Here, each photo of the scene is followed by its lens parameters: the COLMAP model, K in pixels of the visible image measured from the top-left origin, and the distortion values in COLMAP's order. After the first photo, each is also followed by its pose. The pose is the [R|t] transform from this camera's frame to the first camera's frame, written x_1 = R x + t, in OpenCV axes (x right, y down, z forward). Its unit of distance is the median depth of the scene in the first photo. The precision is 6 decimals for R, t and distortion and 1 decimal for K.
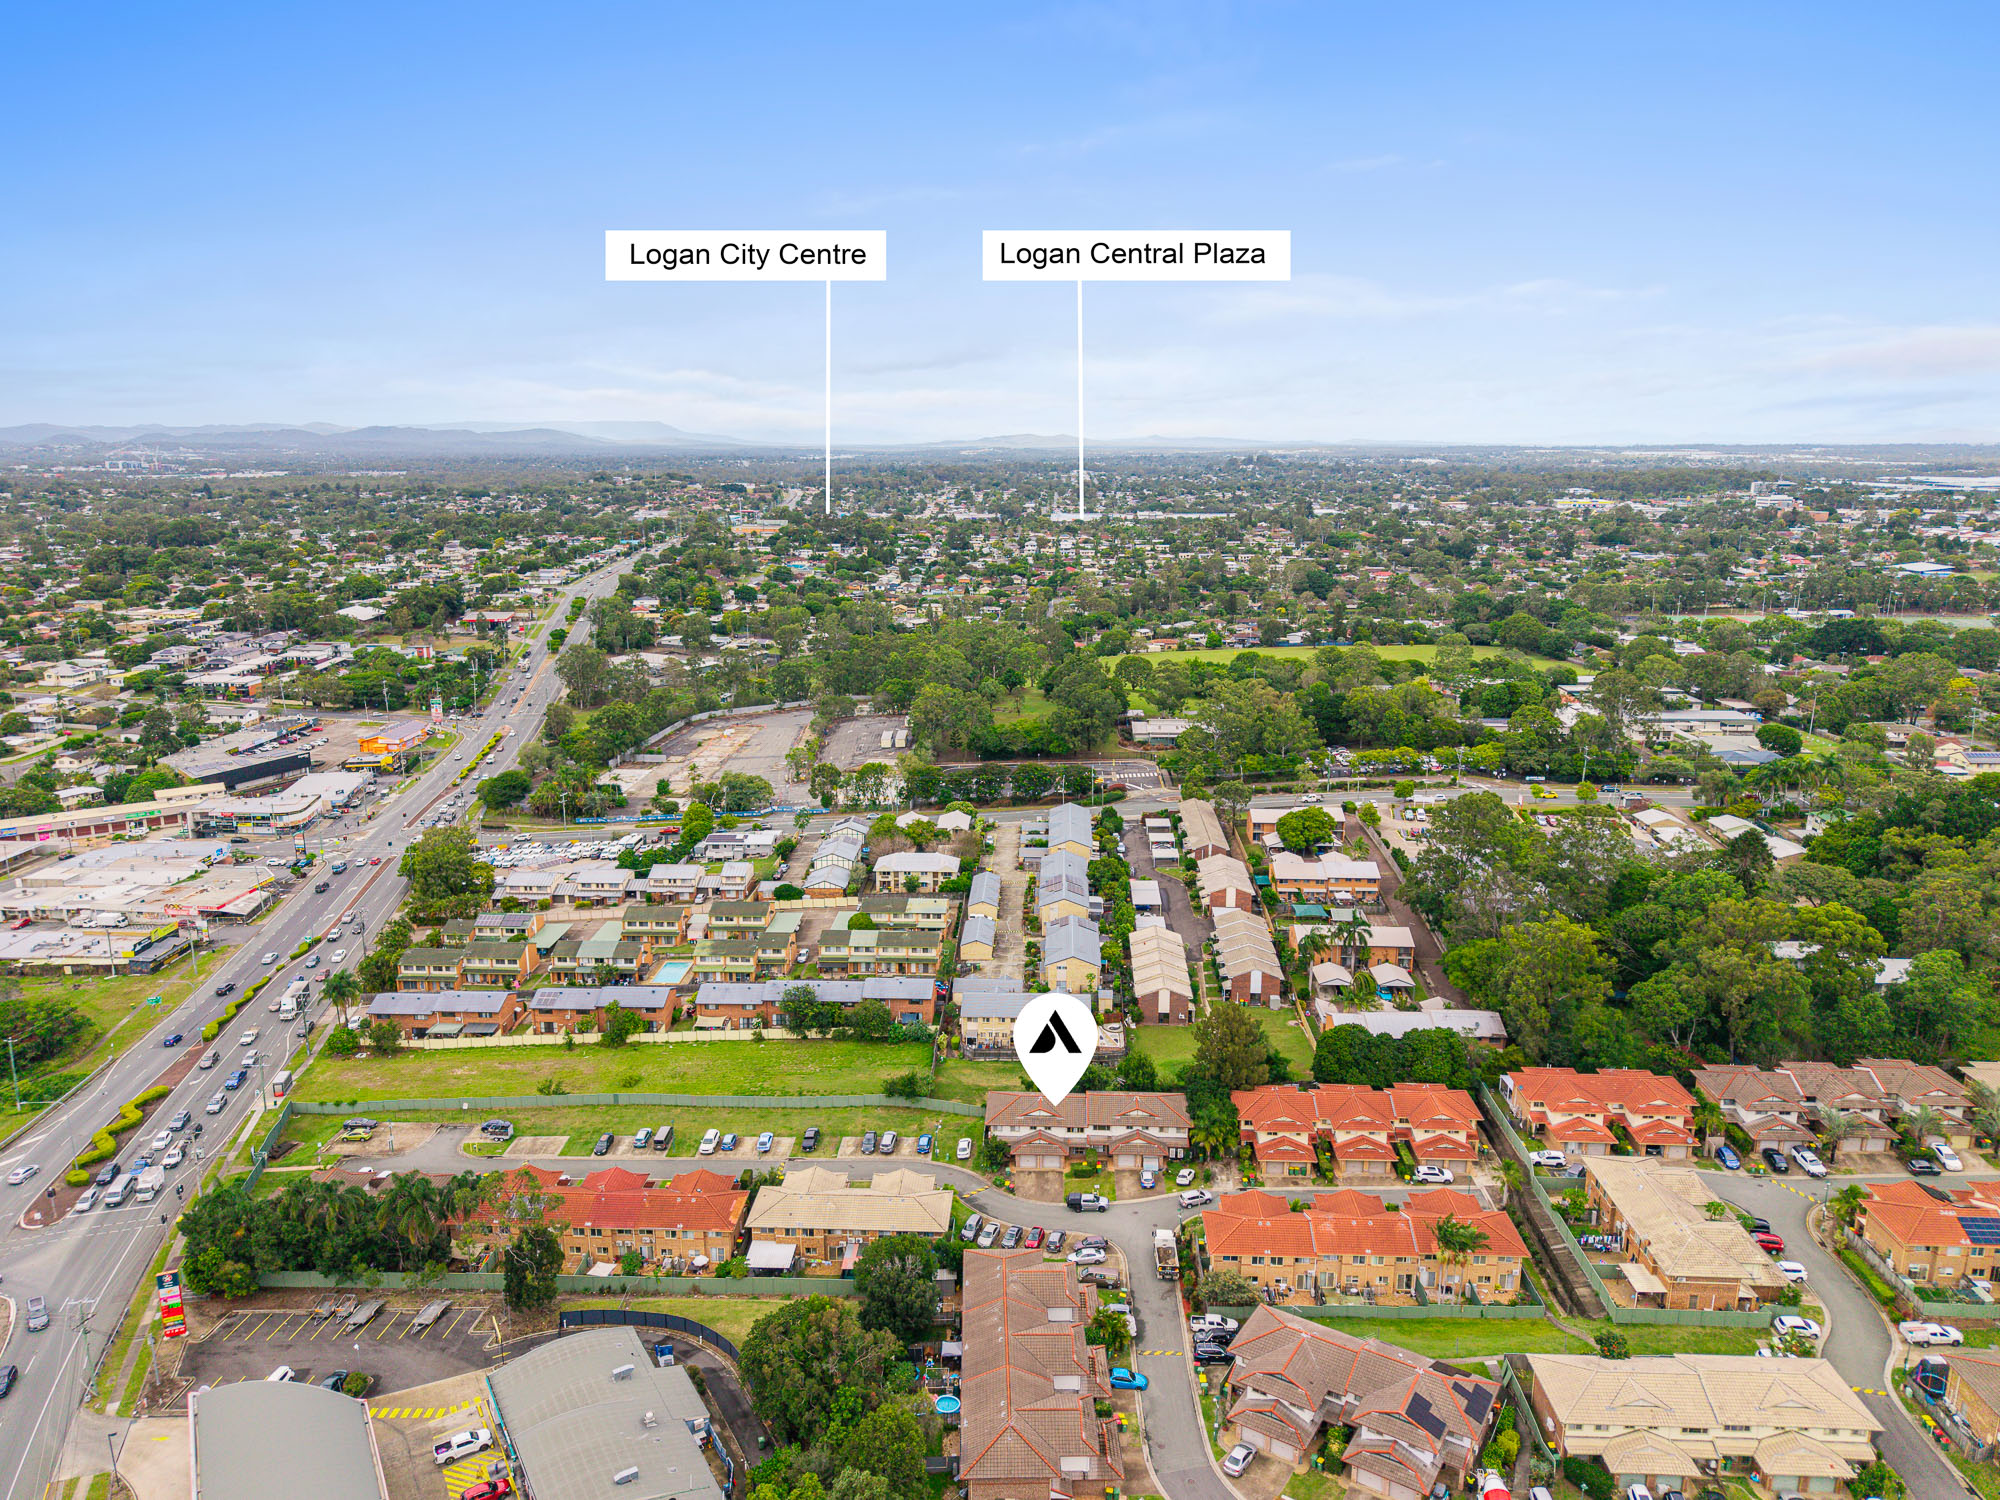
lens RADIAL K [[1367.4, 0, 999.9], [0, 1367.4, 741.1], [0, 0, 1]] dist [0.042256, -0.019474]
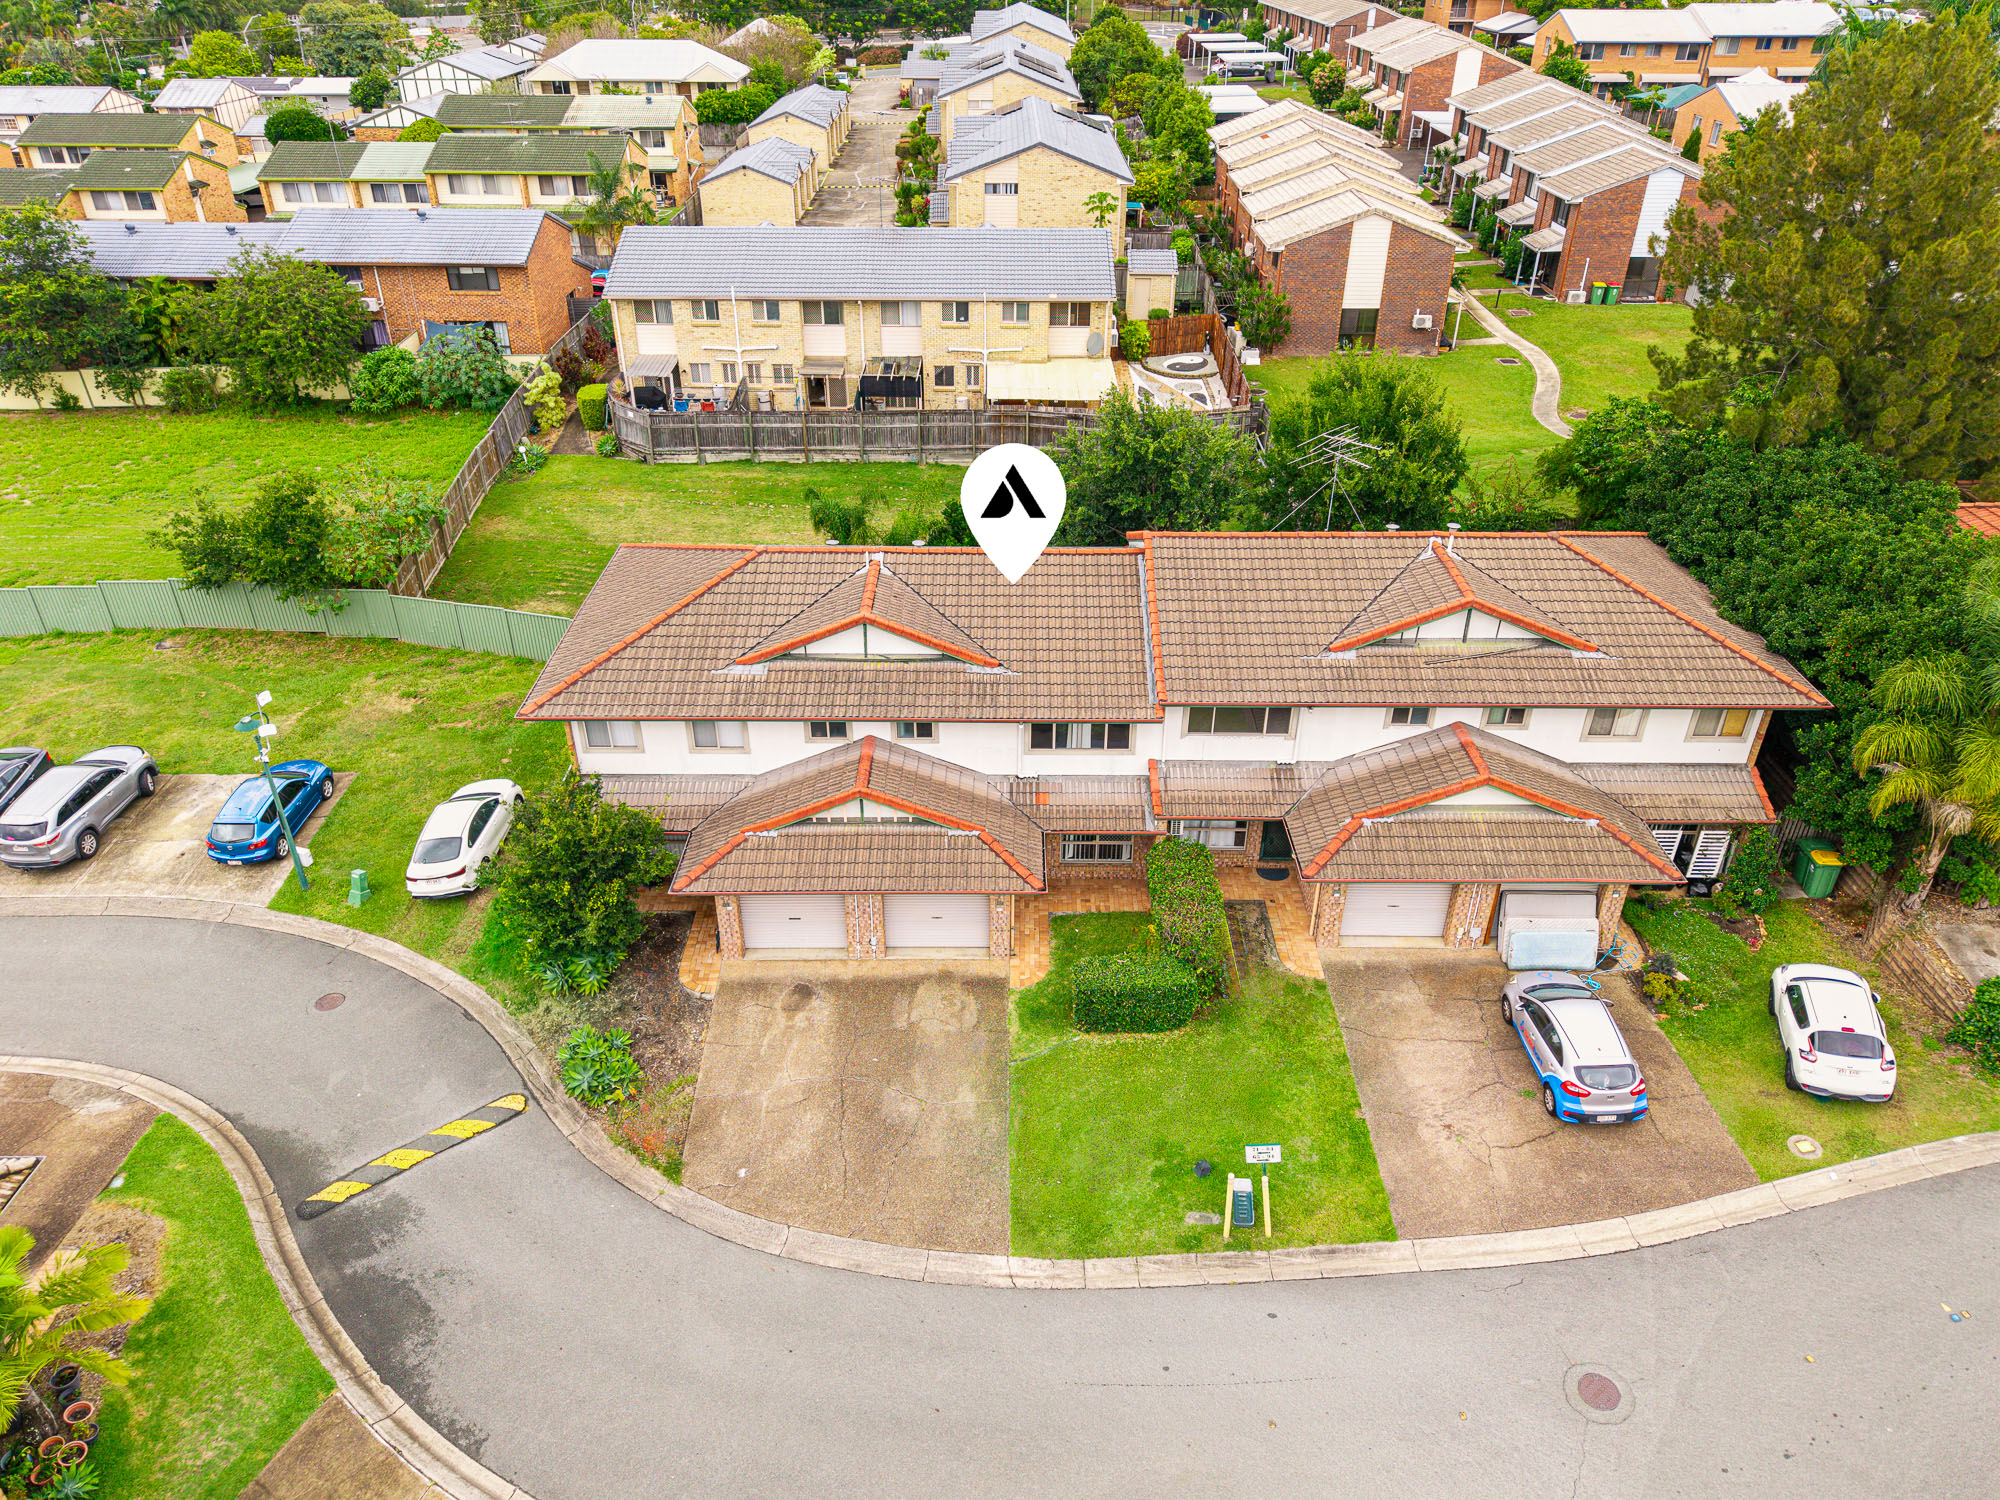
lens RADIAL K [[1367.4, 0, 1002.8], [0, 1367.4, 749.1], [0, 0, 1]] dist [0.042256, -0.019474]
pose [[0.999005, -0.019345, 0.040193, 0.032532], [0.005728, 0.949243, 0.314491, 0.194938], [-0.044237, -0.313948, 0.948409, 0.705588]]
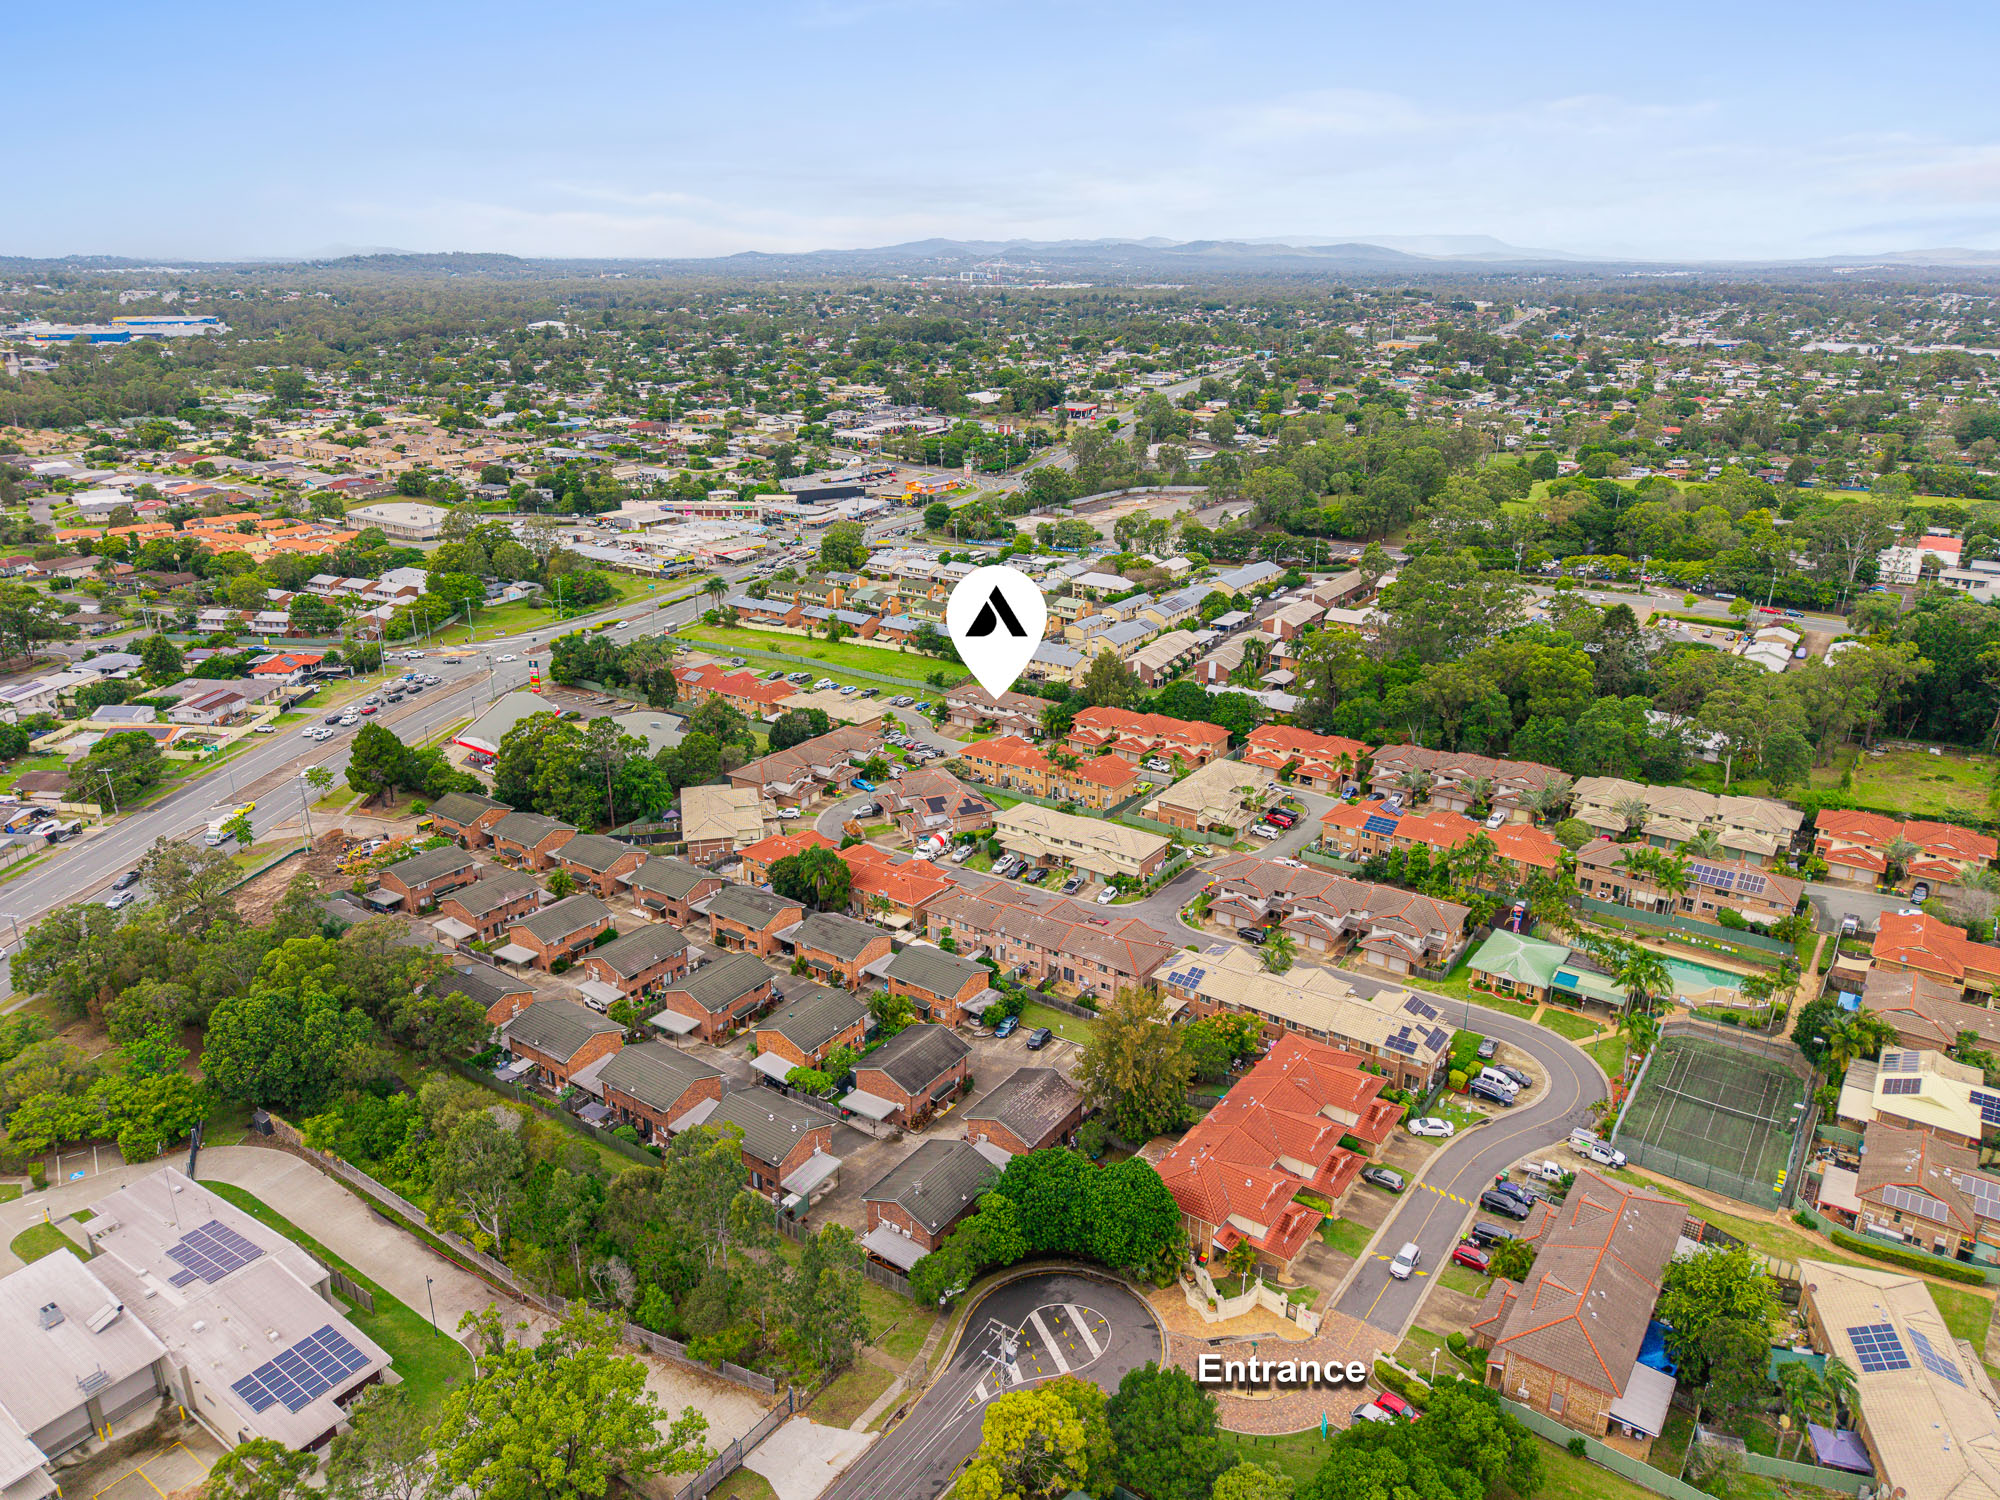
lens RADIAL K [[1367.4, 0, 1003.6], [0, 1367.4, 751.8], [0, 0, 1]] dist [0.042256, -0.019474]
pose [[0.850364, 0.186947, -0.491865, 0.723731], [-0.121141, 0.979204, 0.162739, 0.059712], [0.512060, -0.078802, 0.855327, -0.301714]]
